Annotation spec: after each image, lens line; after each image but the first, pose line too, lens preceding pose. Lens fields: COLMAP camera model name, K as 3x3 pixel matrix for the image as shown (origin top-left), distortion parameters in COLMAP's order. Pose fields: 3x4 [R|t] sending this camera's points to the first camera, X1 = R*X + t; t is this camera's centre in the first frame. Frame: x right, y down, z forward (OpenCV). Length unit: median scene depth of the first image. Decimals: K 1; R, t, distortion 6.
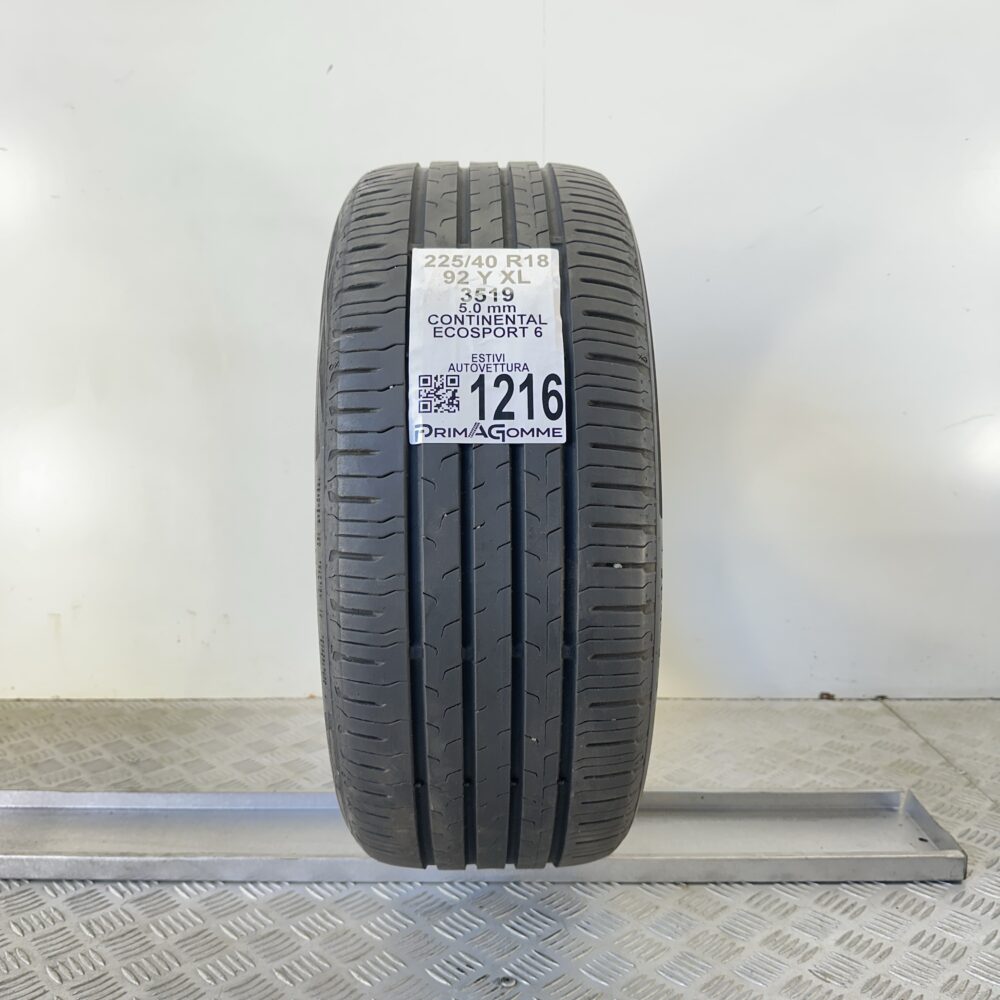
lens RADIAL K [[960.9, 0, 500.0], [0, 960.9, 500.0], [0, 0, 1]] dist [0.008730, 0.004389]
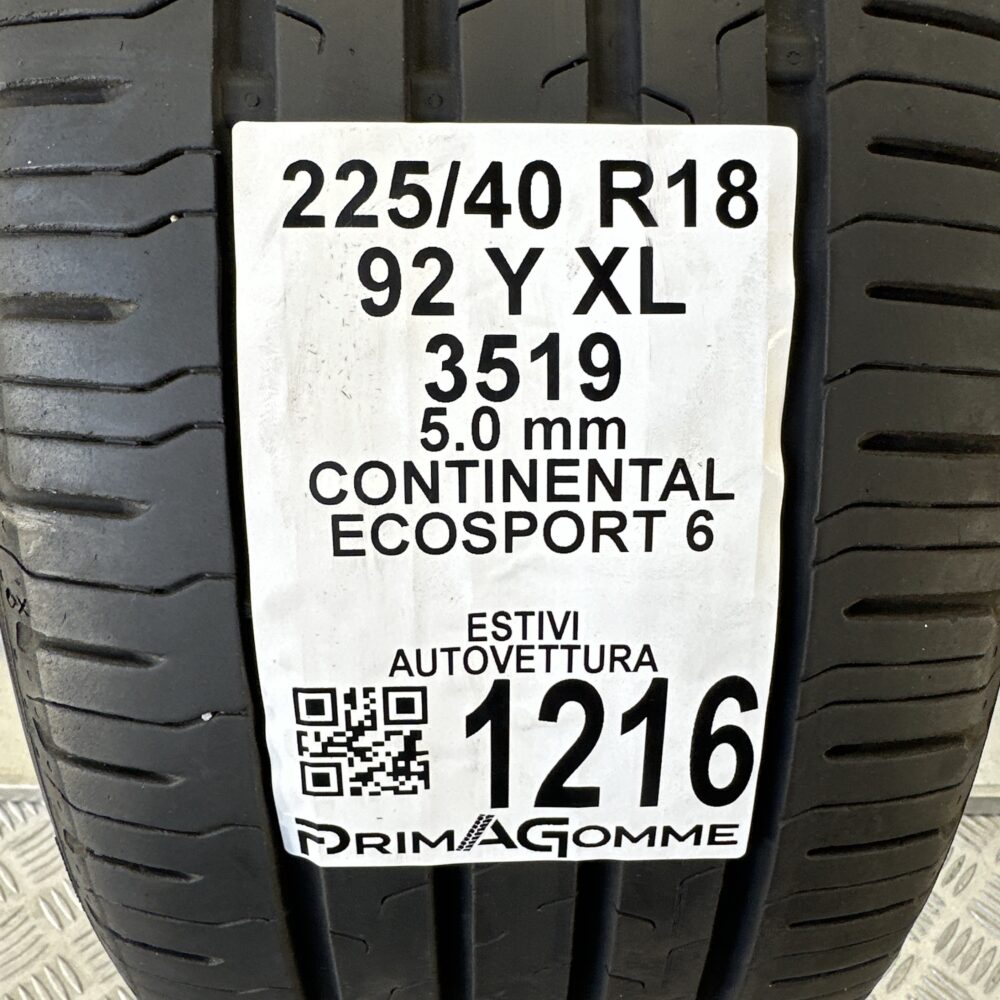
lens RADIAL K [[949.9, 0, 500.0], [0, 949.9, 500.0], [0, 0, 1]] dist [-0.008386, -0.014756]
pose [[0.999743, 0.009432, 0.020608, -0.025476], [-0.019713, 0.810549, 0.585338, -0.345891], [-0.011183, -0.585594, 0.810527, 0.776205]]
